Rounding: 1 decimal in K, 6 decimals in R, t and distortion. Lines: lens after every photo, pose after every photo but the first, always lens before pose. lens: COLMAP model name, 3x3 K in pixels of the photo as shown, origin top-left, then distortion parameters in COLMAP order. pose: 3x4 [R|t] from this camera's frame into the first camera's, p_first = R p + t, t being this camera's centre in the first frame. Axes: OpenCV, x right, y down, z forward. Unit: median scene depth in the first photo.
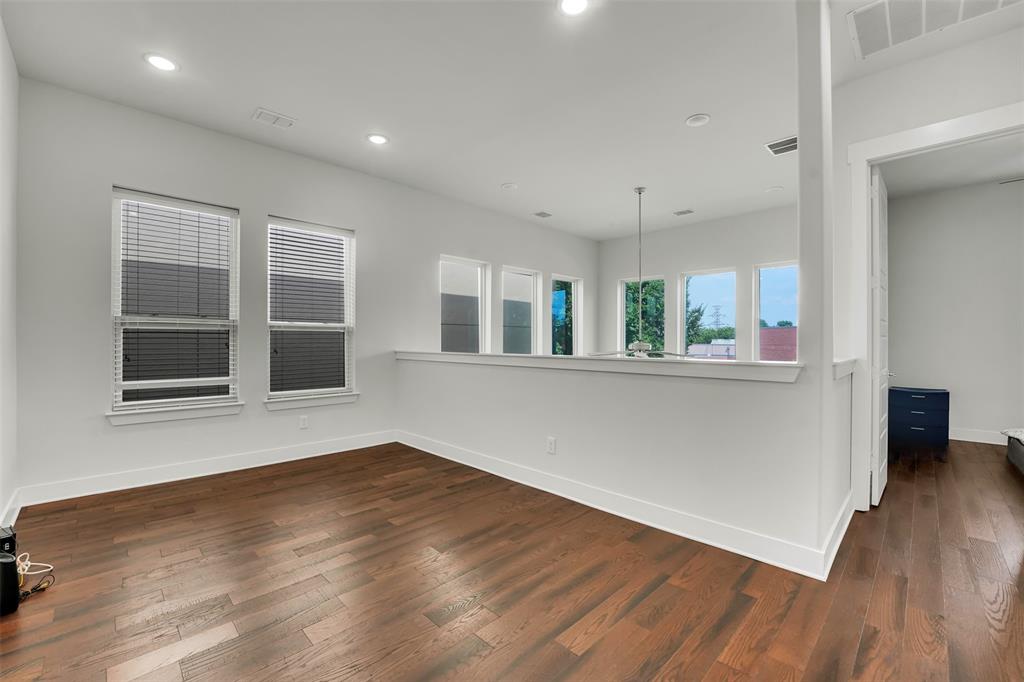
lens RADIAL K [[424.9, 0, 509.6], [0, 424.9, 339.4], [0, 0, 1]] dist [-0.001609, -0.000273]
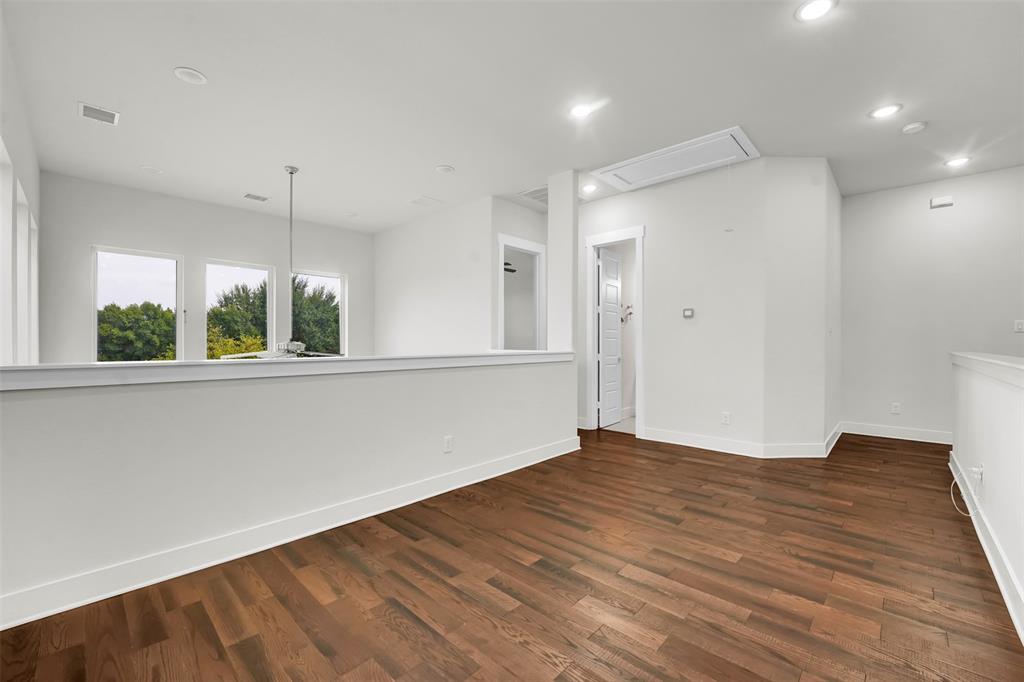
lens RADIAL K [[406.9, 0, 509.3], [0, 406.9, 347.0], [0, 0, 1]] dist [-0.000406, 0.000013]
pose [[-0.031892, -0.007751, 0.999461, -0.901052], [-0.016421, 0.999839, 0.007230, 0.007089], [-0.999356, -0.016181, -0.032014, 0.916929]]
